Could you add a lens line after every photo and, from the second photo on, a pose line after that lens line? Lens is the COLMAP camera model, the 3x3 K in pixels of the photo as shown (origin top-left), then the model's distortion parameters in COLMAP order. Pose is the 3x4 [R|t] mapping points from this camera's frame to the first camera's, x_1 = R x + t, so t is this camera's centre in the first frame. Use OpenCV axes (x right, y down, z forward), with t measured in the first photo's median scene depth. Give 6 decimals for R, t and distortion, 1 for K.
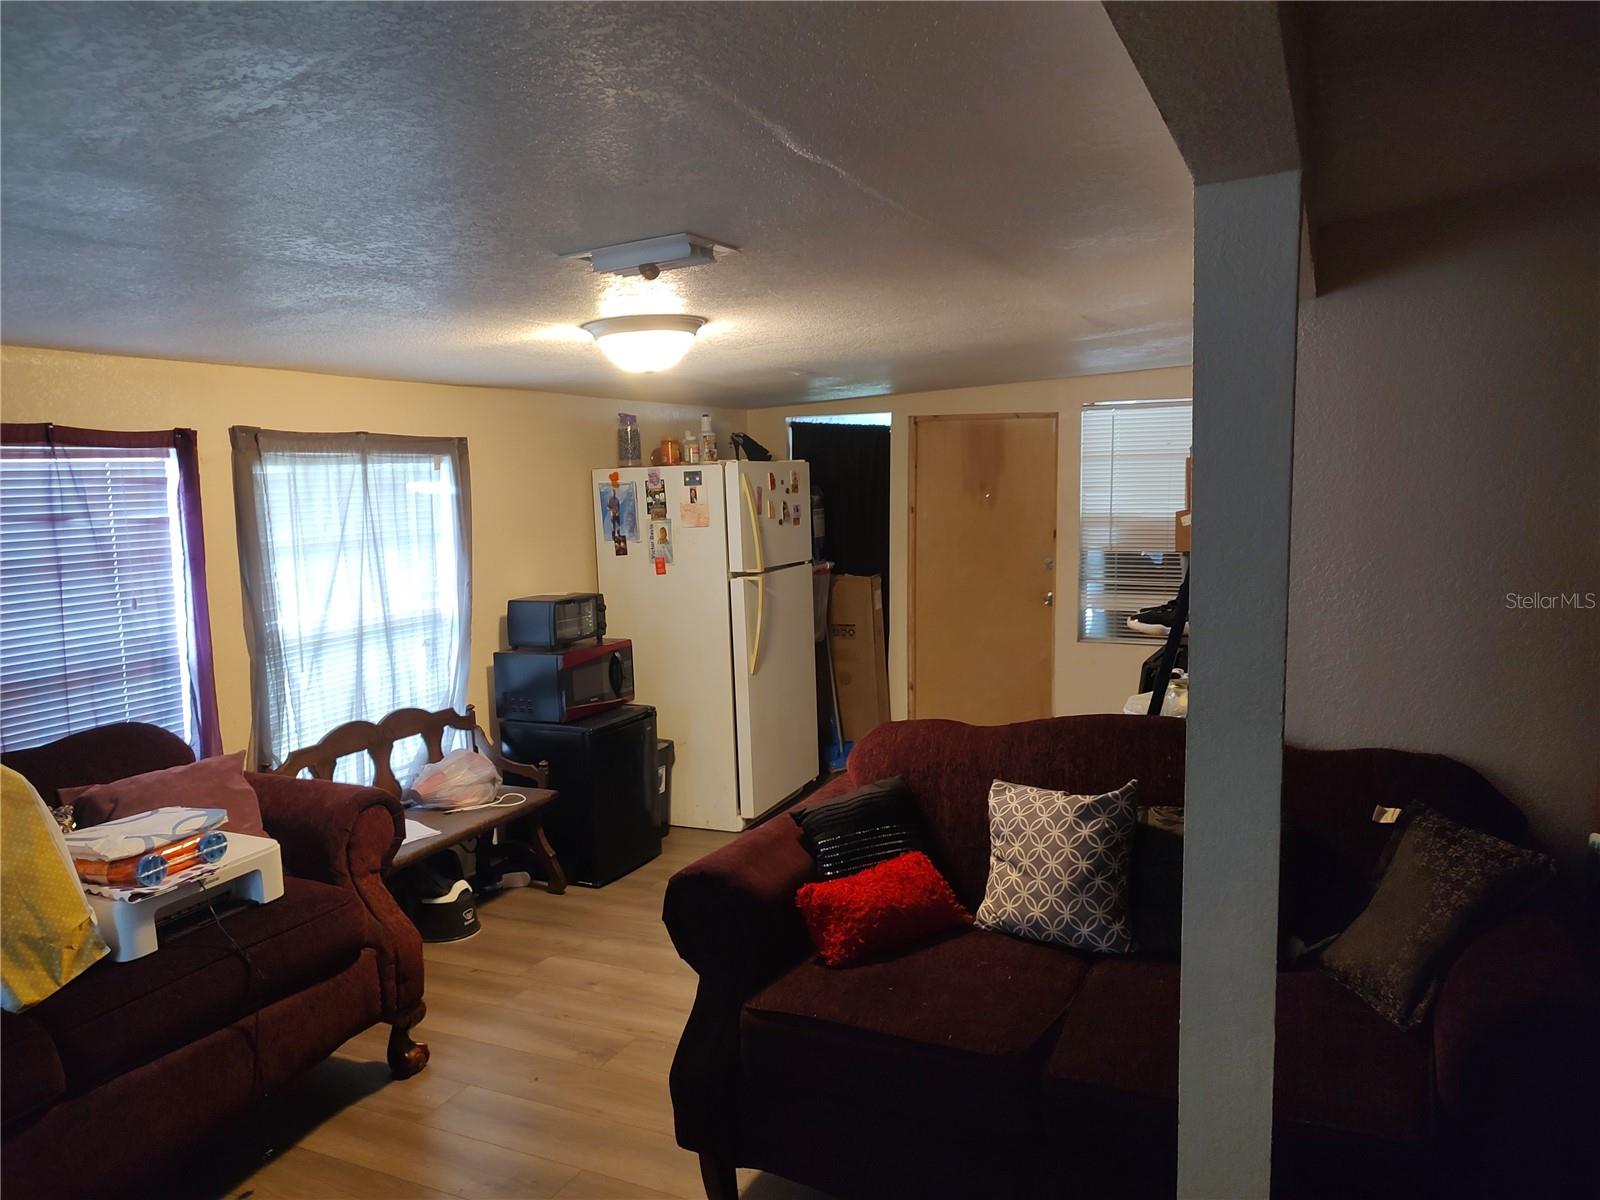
lens RADIAL K [[1158.5, 0, 800.0], [0, 1158.5, 600.0], [0, 0, 1]] dist [0.065373, -0.048145]
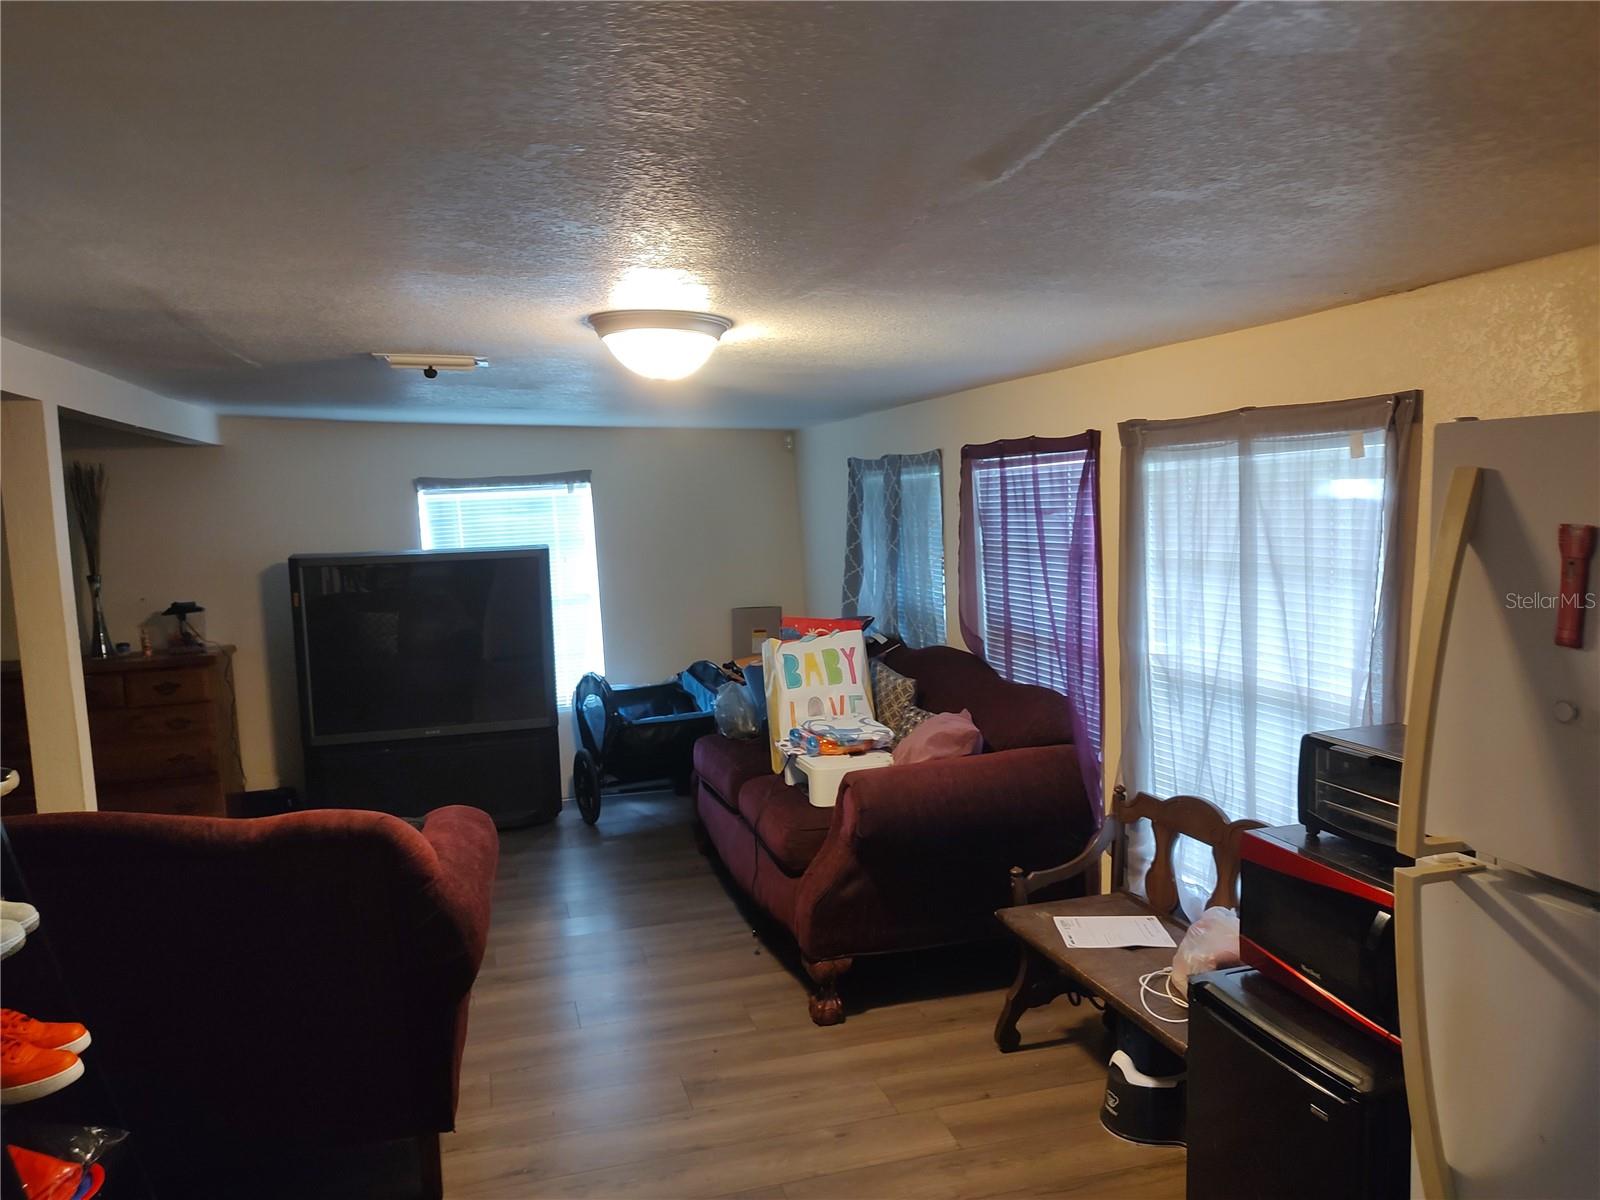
lens RADIAL K [[1158.1, 0, 798.4], [0, 1158.1, 636.4], [0, 0, 1]] dist [0.067758, 0.000767]
pose [[-0.737382, 0.122133, -0.664342, 0.305155], [-0.030782, 0.976420, 0.213673, -0.156528], [0.674774, 0.178008, -0.716236, 1.382280]]
